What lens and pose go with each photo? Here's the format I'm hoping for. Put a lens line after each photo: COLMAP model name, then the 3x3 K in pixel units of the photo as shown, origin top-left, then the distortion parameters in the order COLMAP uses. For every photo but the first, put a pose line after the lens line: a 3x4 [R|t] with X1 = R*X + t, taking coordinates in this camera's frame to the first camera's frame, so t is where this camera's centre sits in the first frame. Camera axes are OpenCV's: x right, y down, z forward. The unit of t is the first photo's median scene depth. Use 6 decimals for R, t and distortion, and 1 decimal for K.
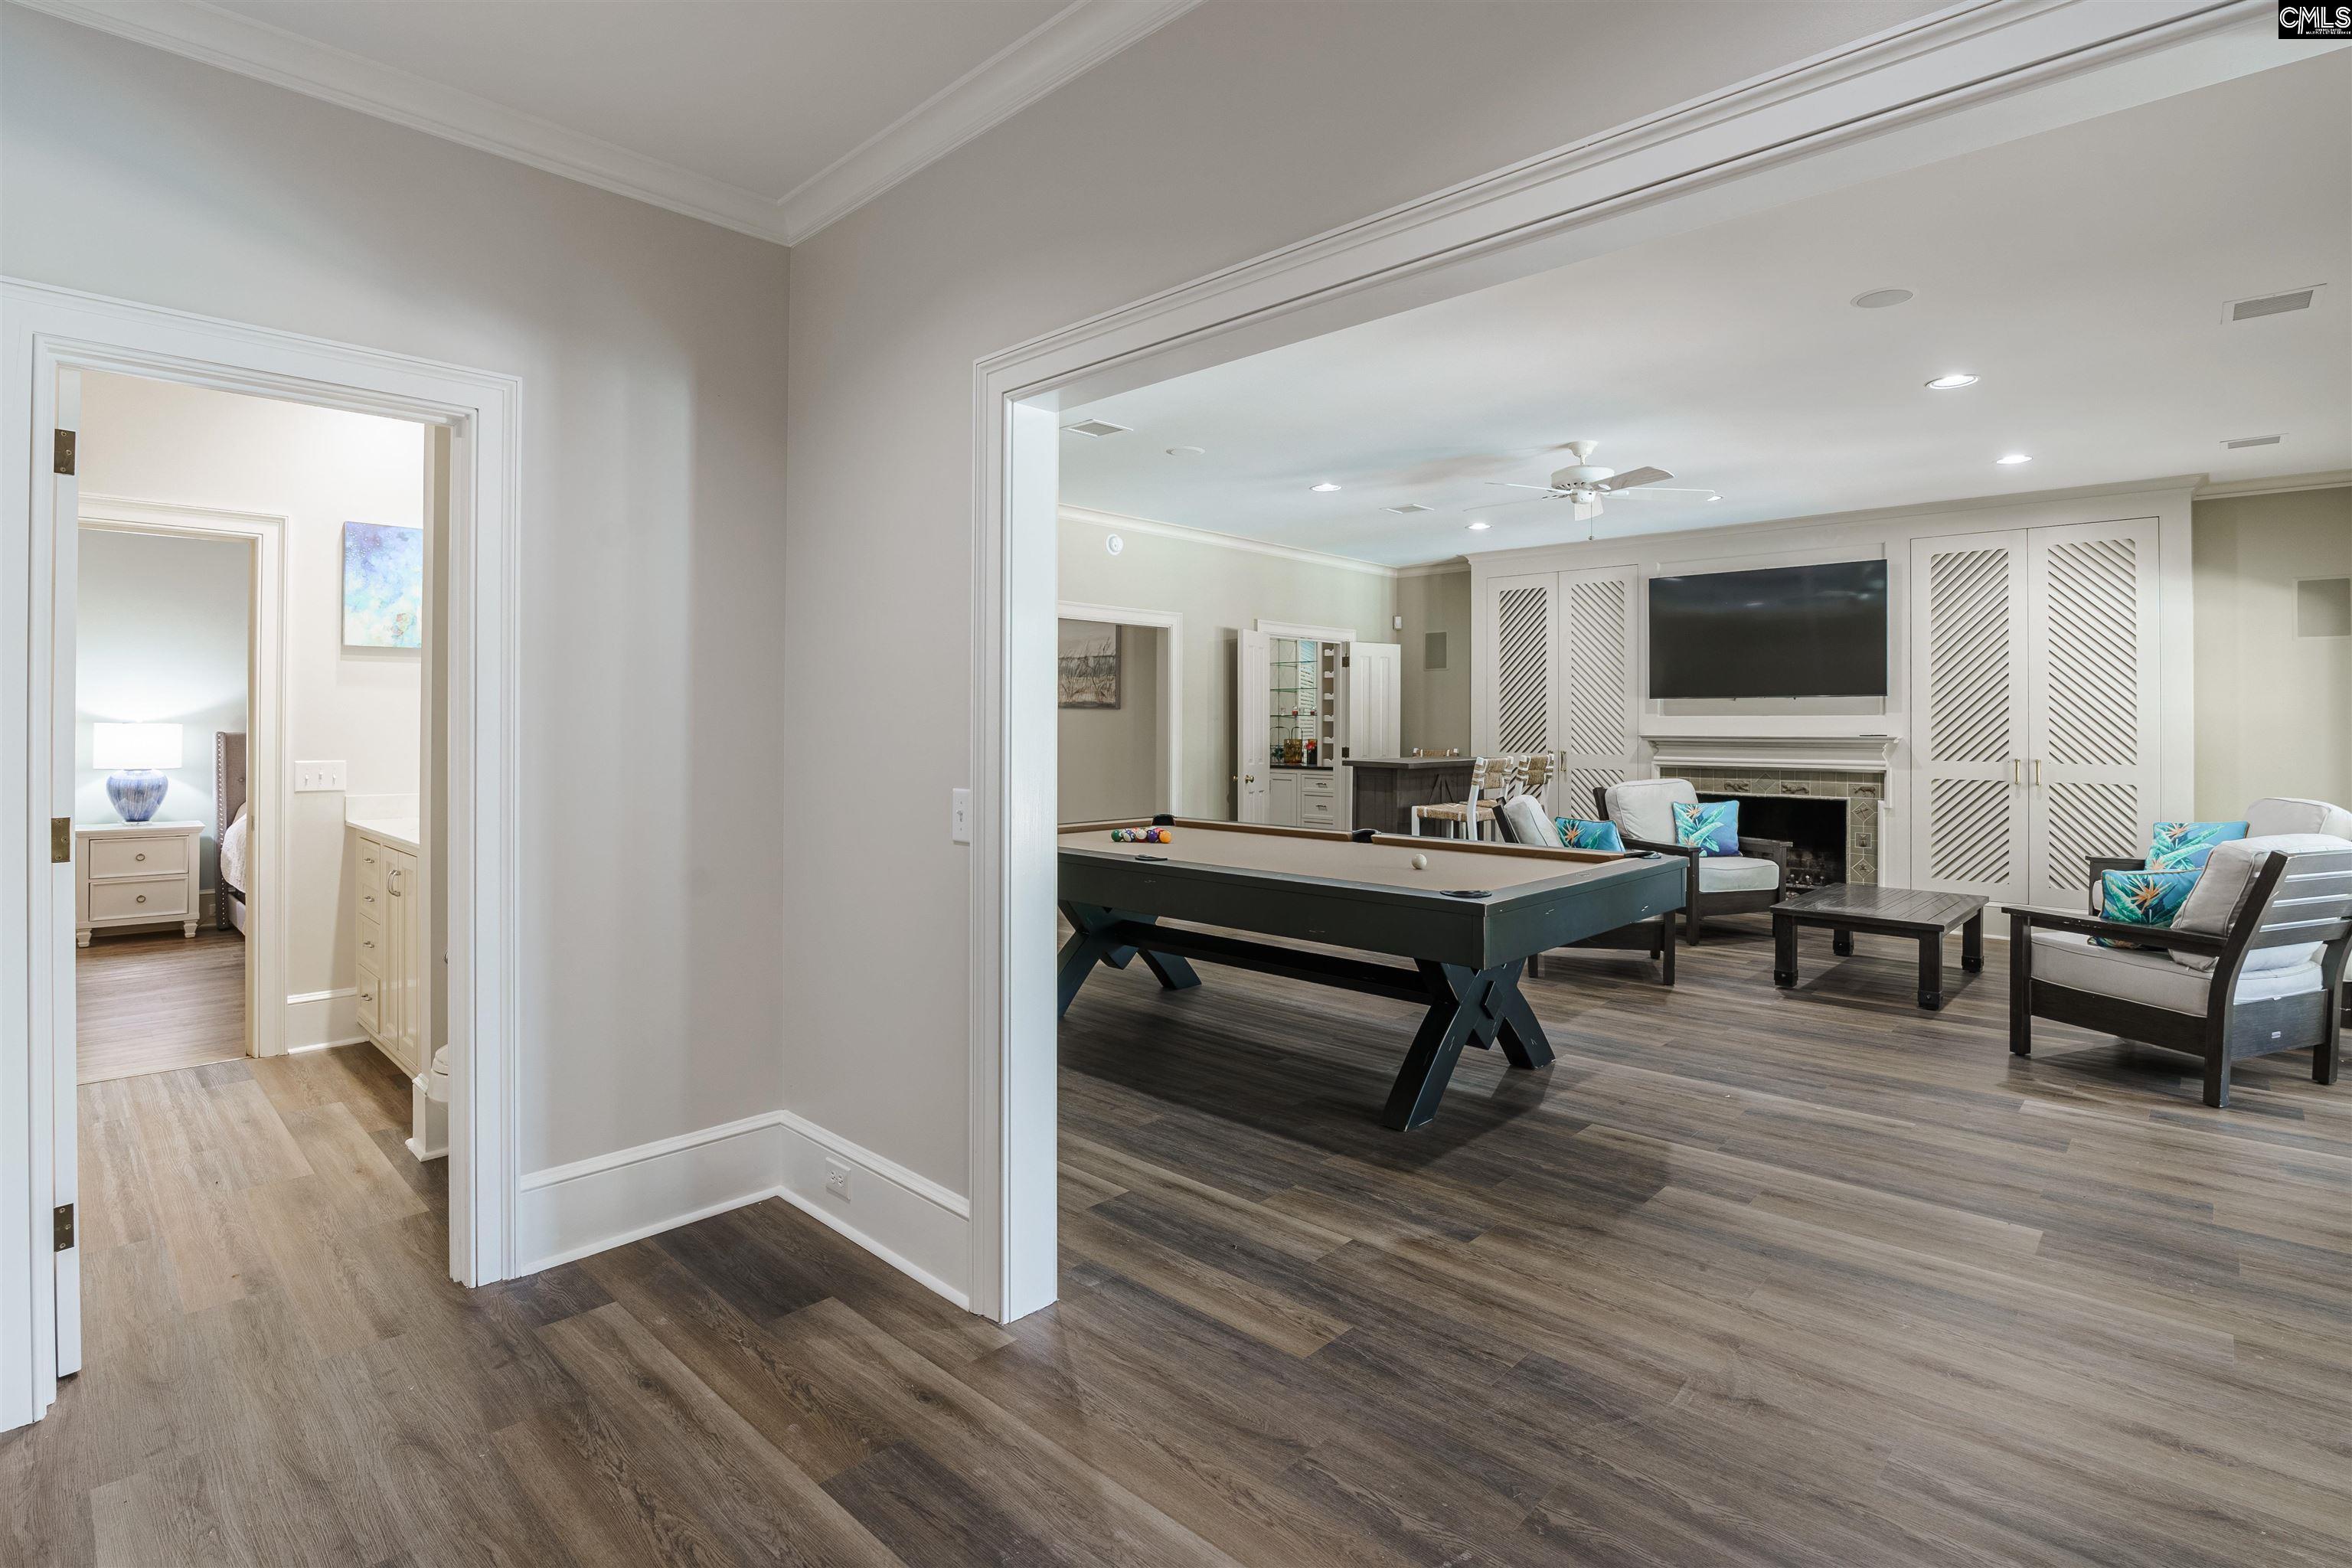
lens RADIAL K [[1122.6, 0, 1170.2], [0, 1122.6, 730.9], [0, 0, 1]] dist [0.002396, 0.000131]
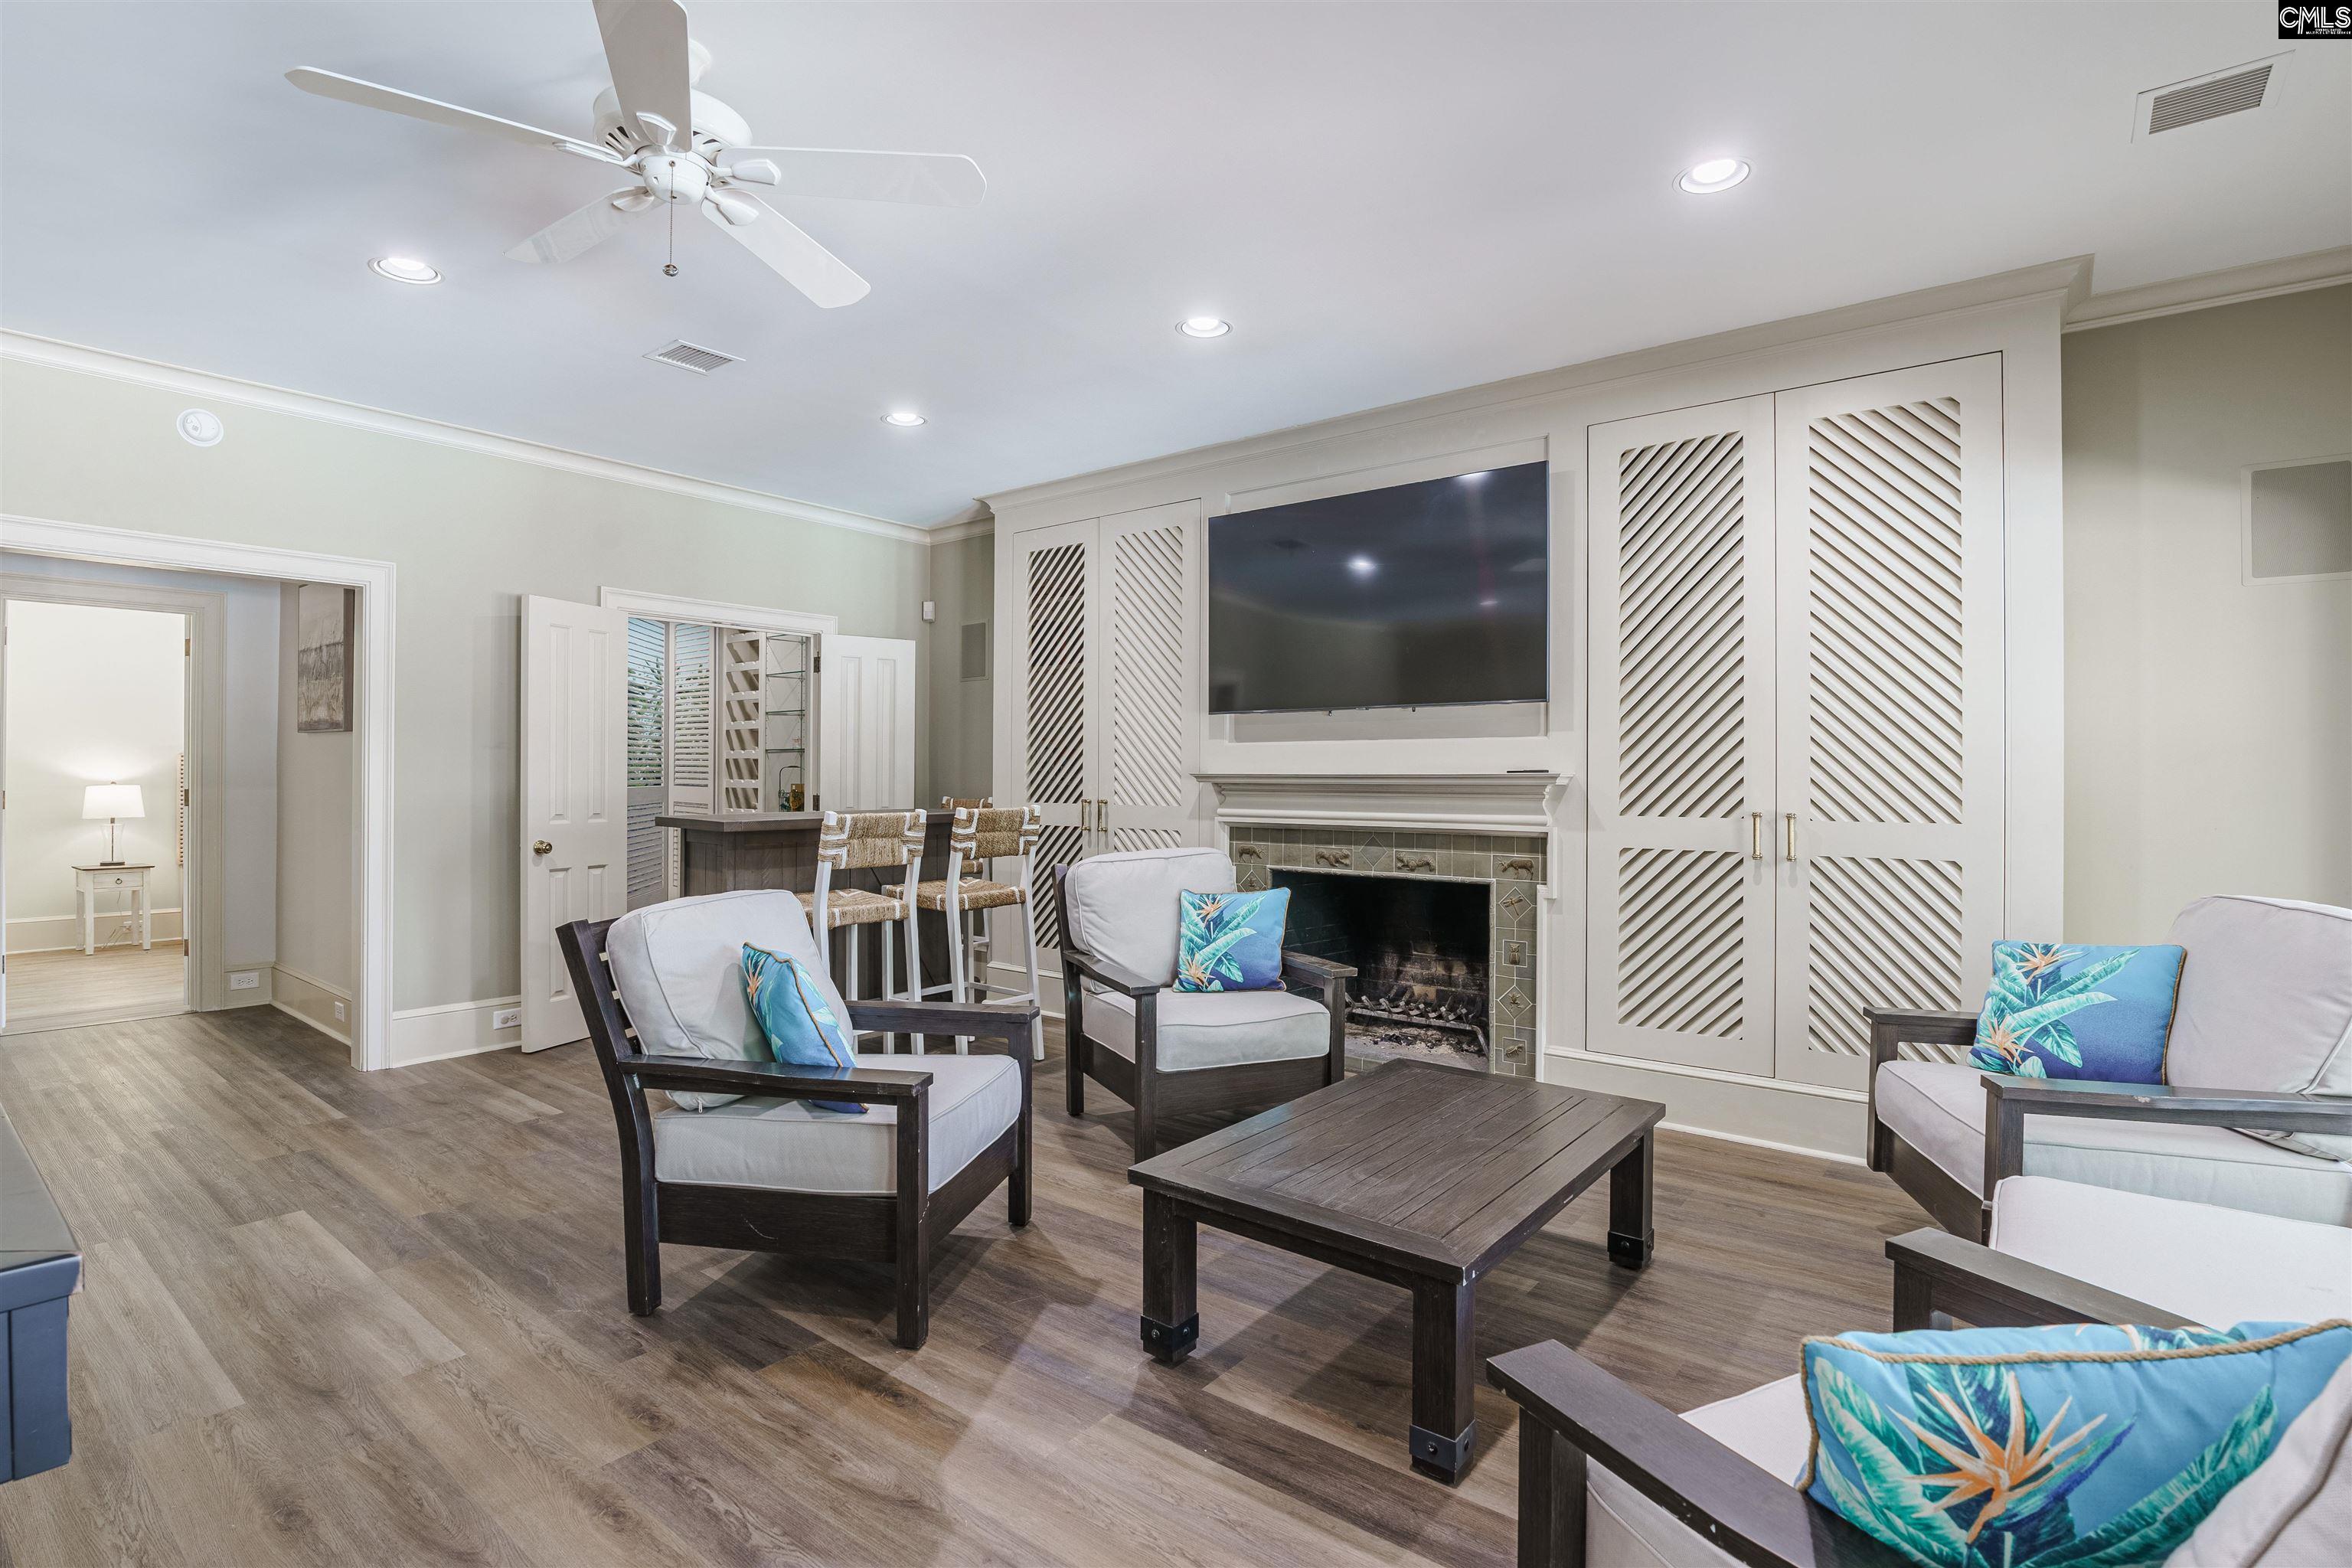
lens RADIAL K [[1122.4, 0, 1121.2], [0, 1122.4, 789.8], [0, 0, 1]] dist [-0.003012, -0.000908]
pose [[0.997929, -0.000974, 0.064316, 0.389199], [0.000570, 0.999980, 0.006308, 0.009820], [-0.064320, -0.006259, 0.997910, 0.451313]]
